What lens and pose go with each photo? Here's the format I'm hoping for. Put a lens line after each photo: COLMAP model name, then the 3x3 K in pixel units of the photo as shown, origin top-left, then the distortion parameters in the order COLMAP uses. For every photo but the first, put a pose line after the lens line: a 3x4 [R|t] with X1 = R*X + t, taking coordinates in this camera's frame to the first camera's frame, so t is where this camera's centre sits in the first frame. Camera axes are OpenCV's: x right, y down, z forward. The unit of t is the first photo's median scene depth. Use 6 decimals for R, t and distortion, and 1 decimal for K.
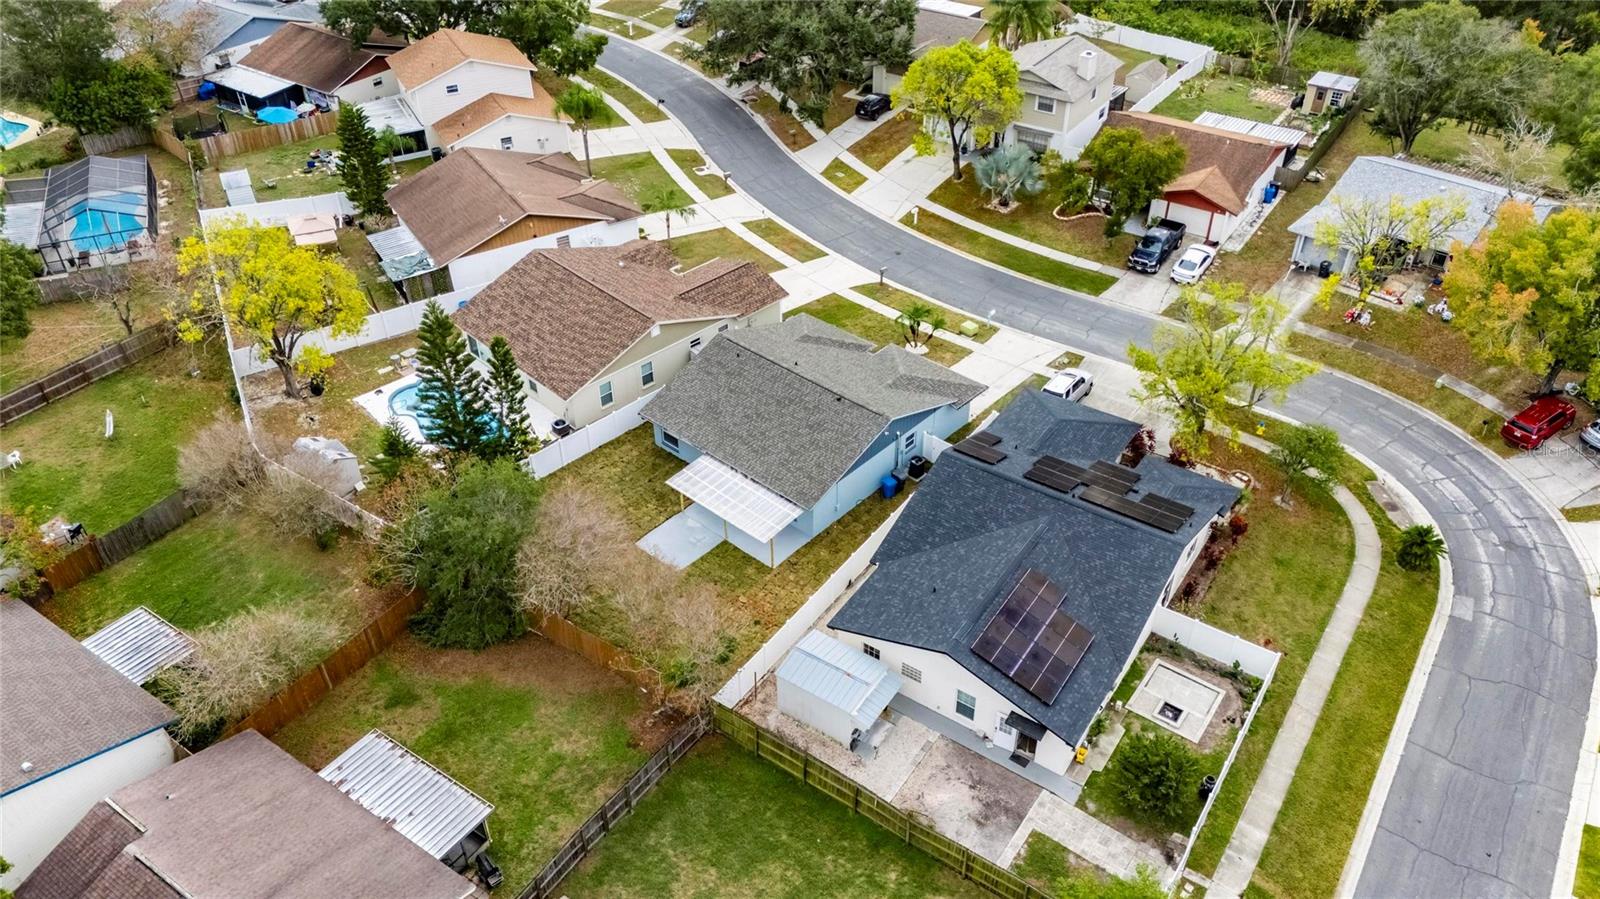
lens RADIAL K [[1173.5, 0, 809.0], [0, 1173.5, 450.6], [0, 0, 1]] dist [0.072027, -0.060981]
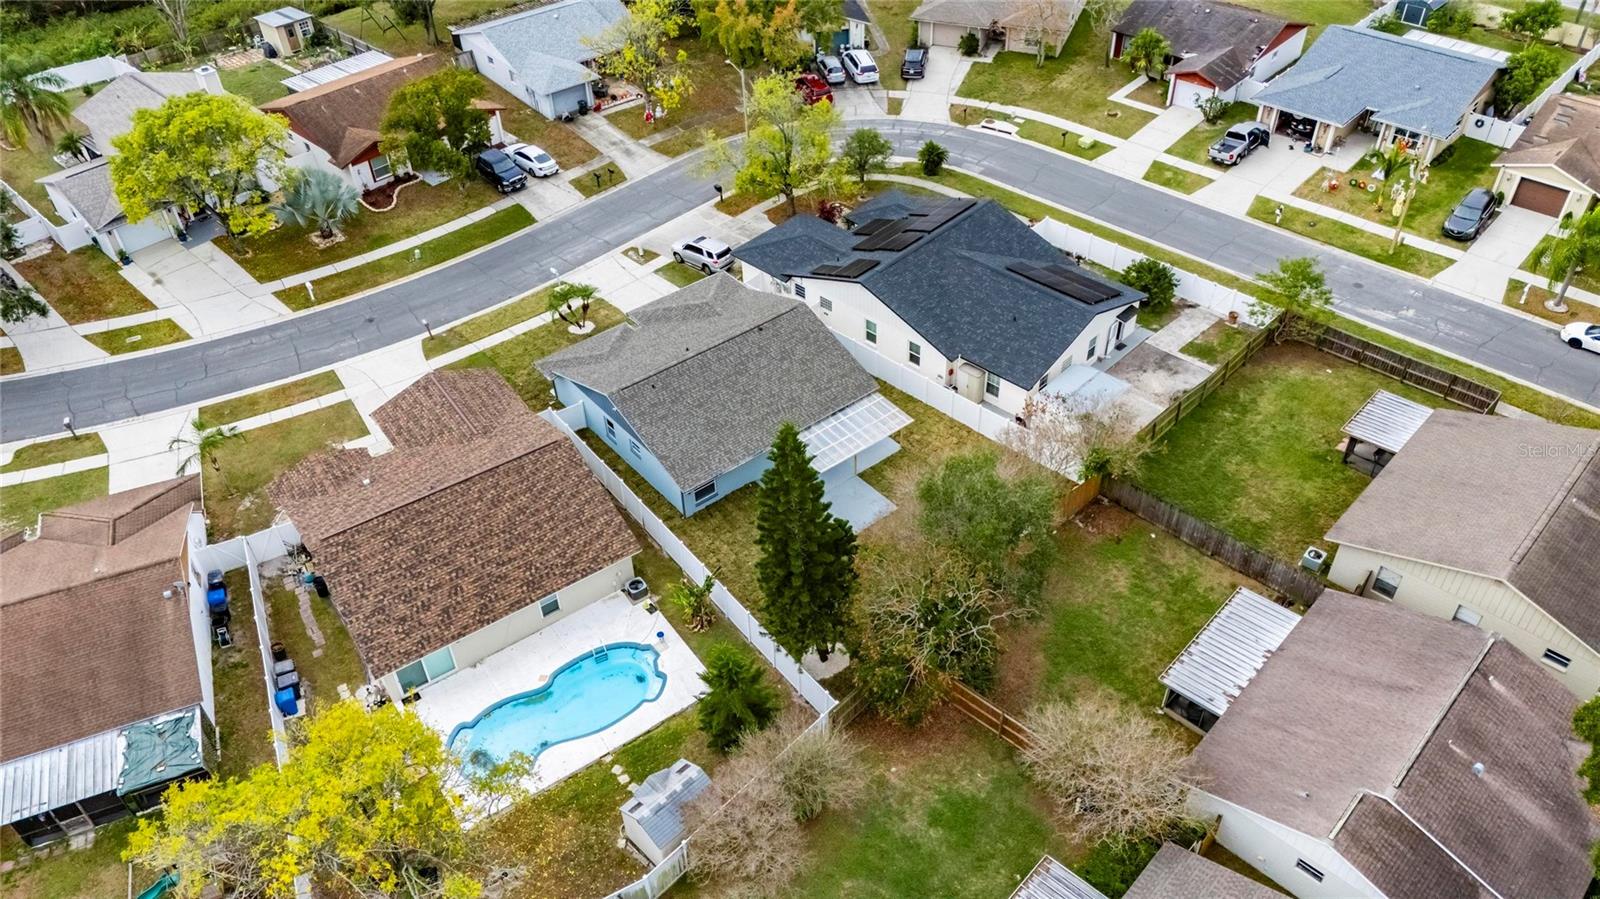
lens RADIAL K [[1173.5, 0, 809.0], [0, 1173.5, 450.6], [0, 0, 1]] dist [0.072027, -0.060981]
pose [[0.160988, -0.646316, 0.745895, -0.567868], [0.620120, 0.654184, 0.433007, -0.278086], [-0.767811, 0.392835, 0.506109, 0.355545]]
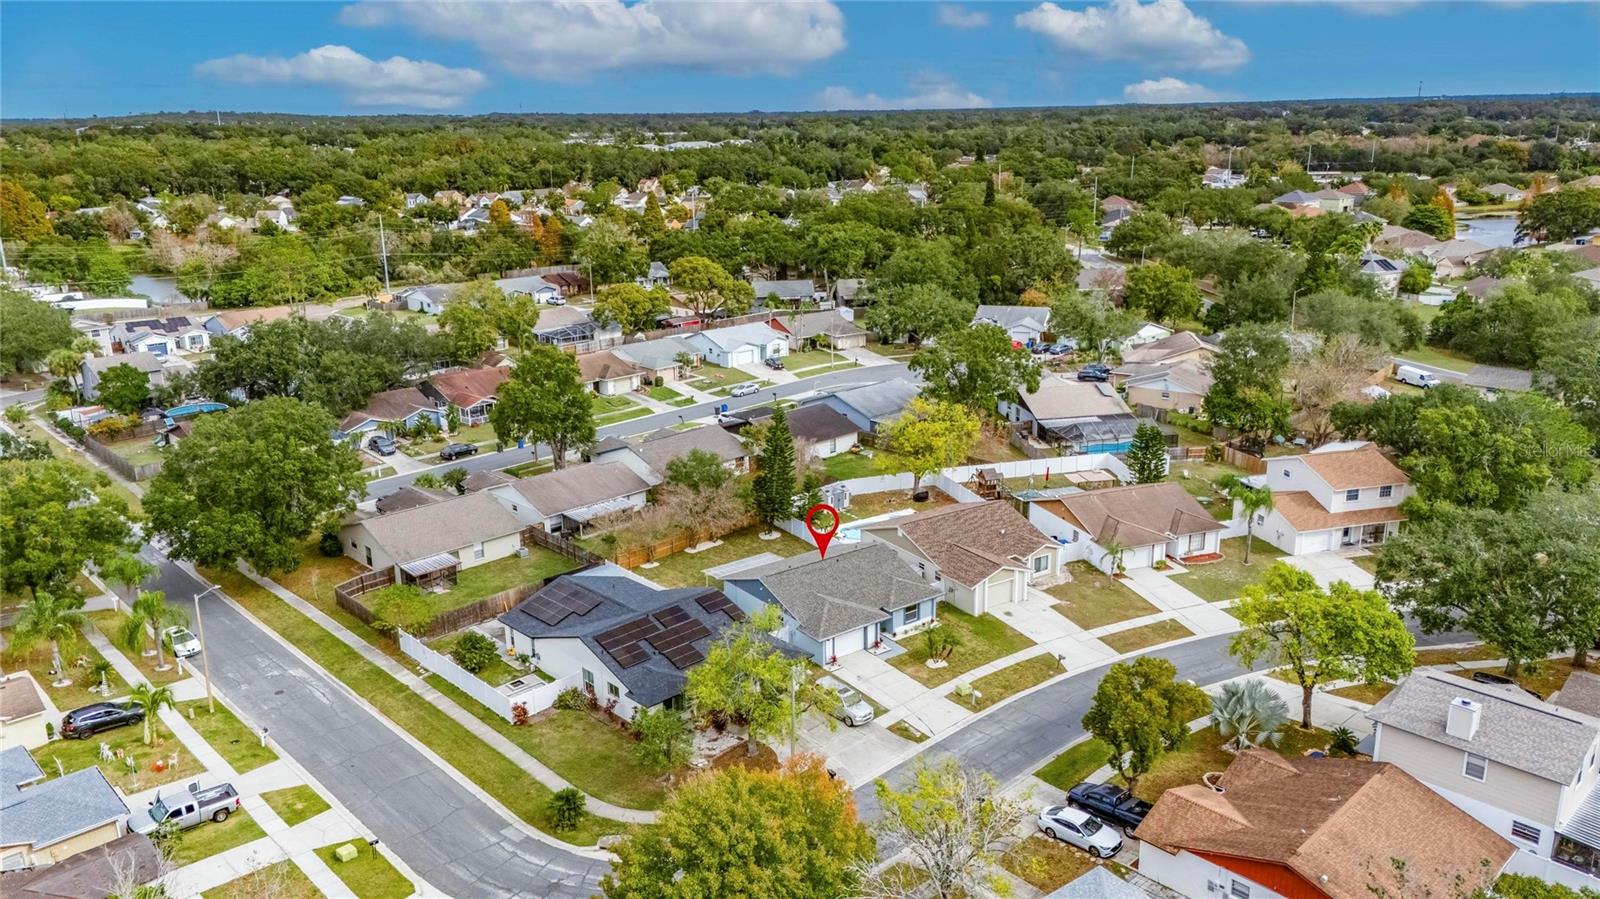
lens RADIAL K [[1170.2, 0, 810.3], [0, 1170.2, 448.2], [0, 0, 1]] dist [0.105432, -0.129578]
pose [[-0.204080, 0.276790, -0.939009, 1.005023], [-0.584419, 0.735072, 0.343691, -0.497891], [0.785370, 0.618915, 0.011747, 0.650426]]
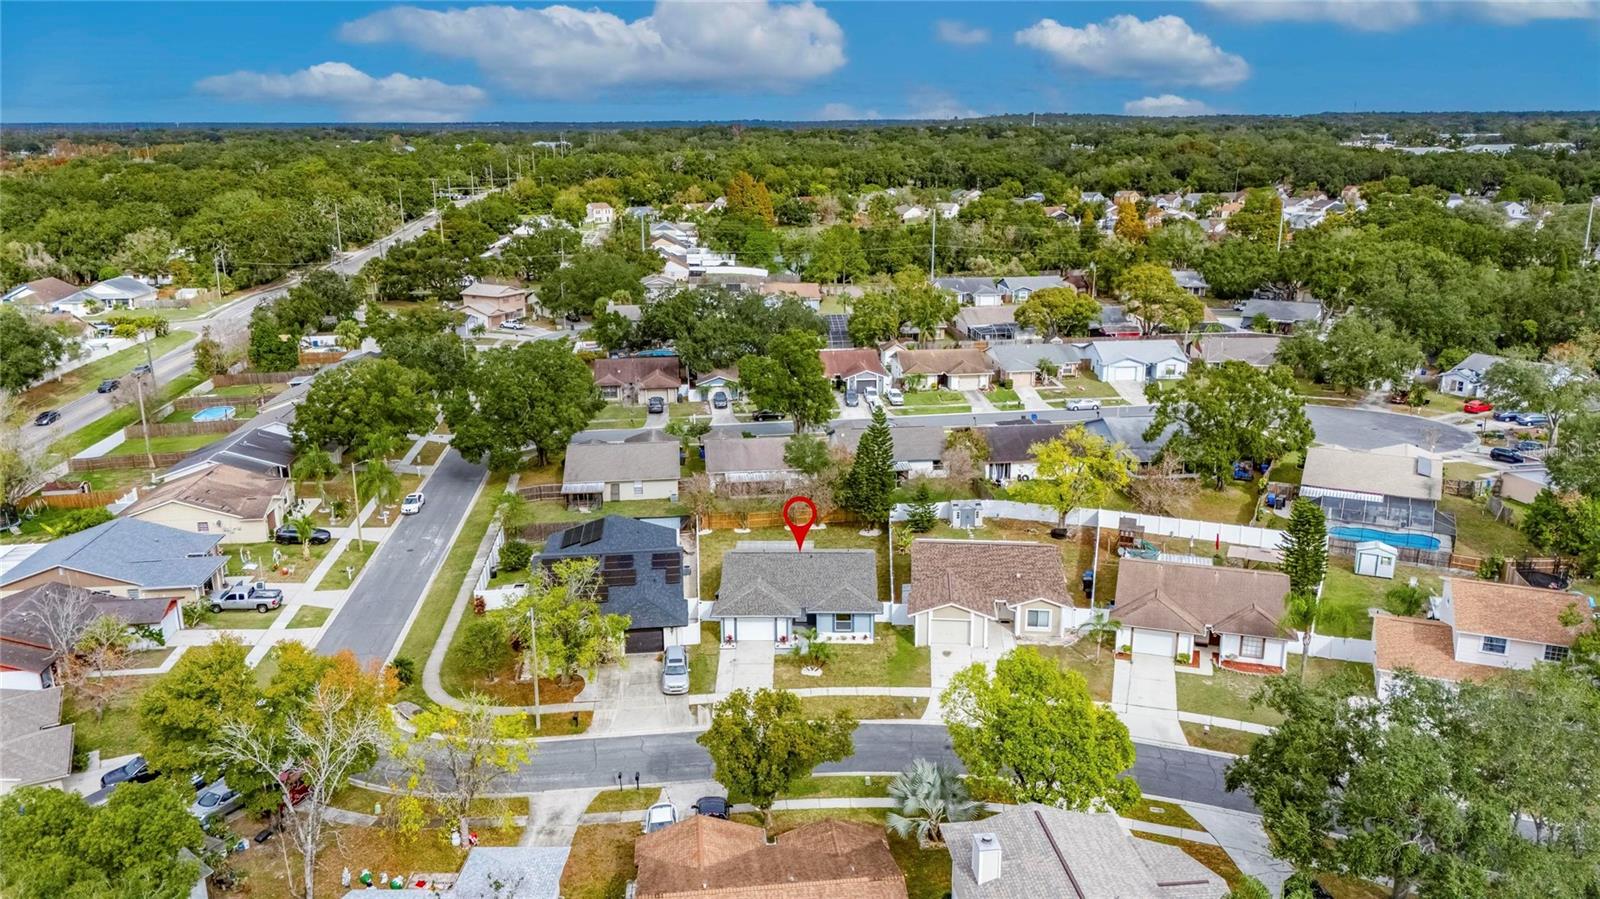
lens RADIAL K [[1170.2, 0, 810.3], [0, 1170.2, 448.2], [0, 0, 1]] dist [0.105432, -0.129578]
pose [[-0.760628, 0.182796, -0.622921, 0.677873], [-0.388479, 0.640611, 0.662346, -0.870934], [0.520124, 0.745790, -0.416254, 1.141246]]
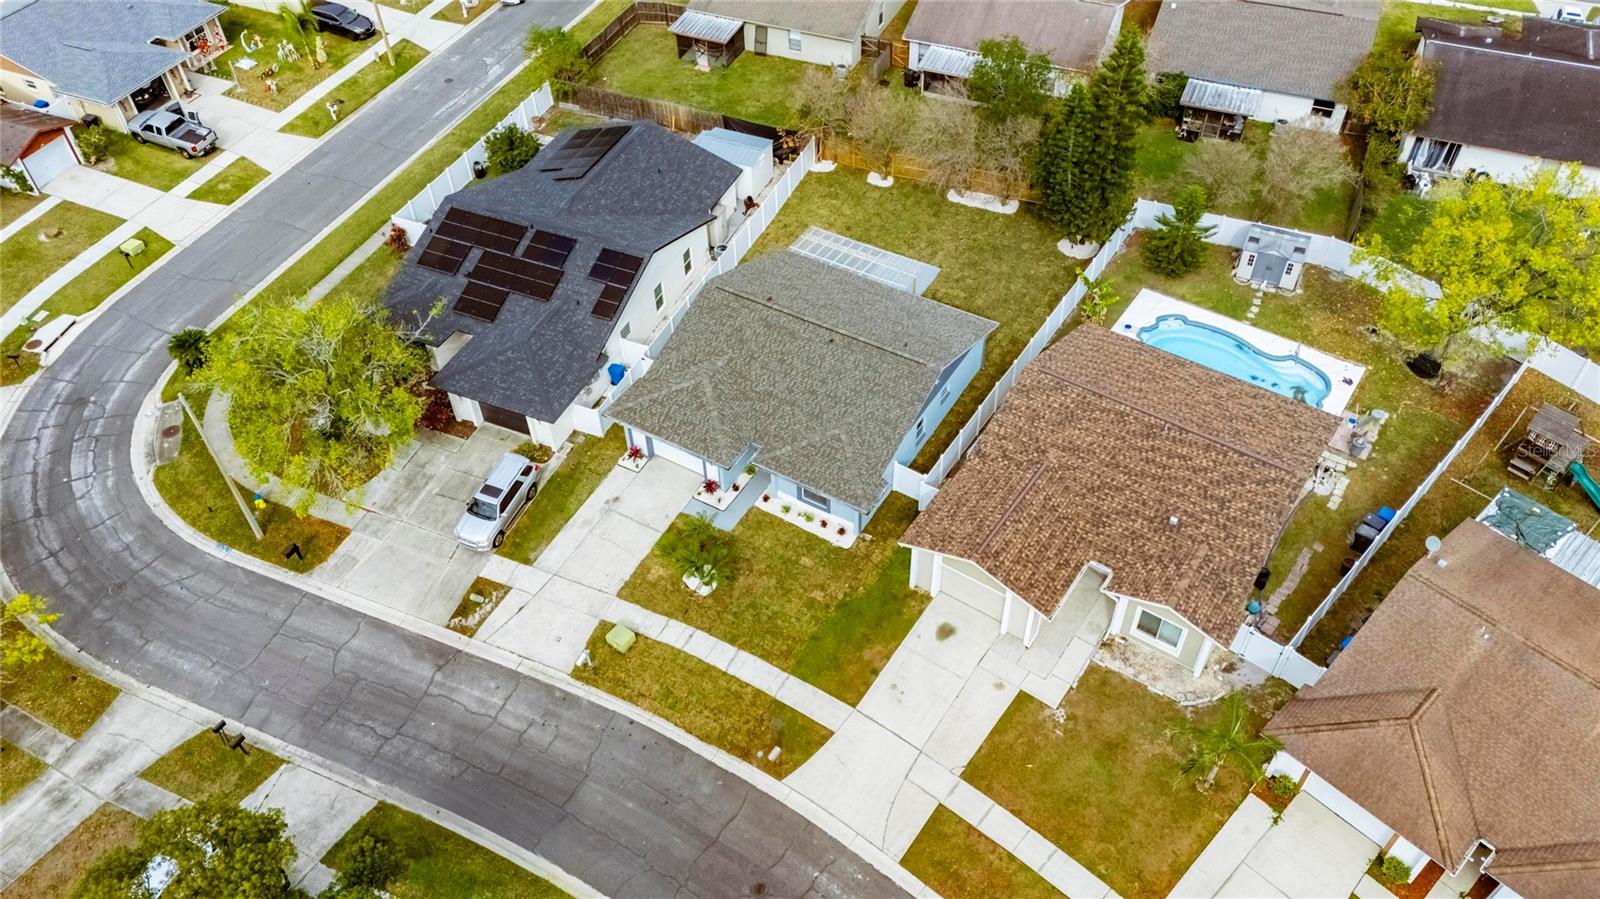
lens RADIAL K [[1173.5, 0, 809.0], [0, 1173.5, 450.6], [0, 0, 1]] dist [0.072027, -0.060981]
pose [[-0.981761, 0.149473, -0.117484, 0.085834], [-0.099830, 0.120602, 0.987669, -0.662301], [0.161799, 0.981383, -0.103481, 0.869575]]
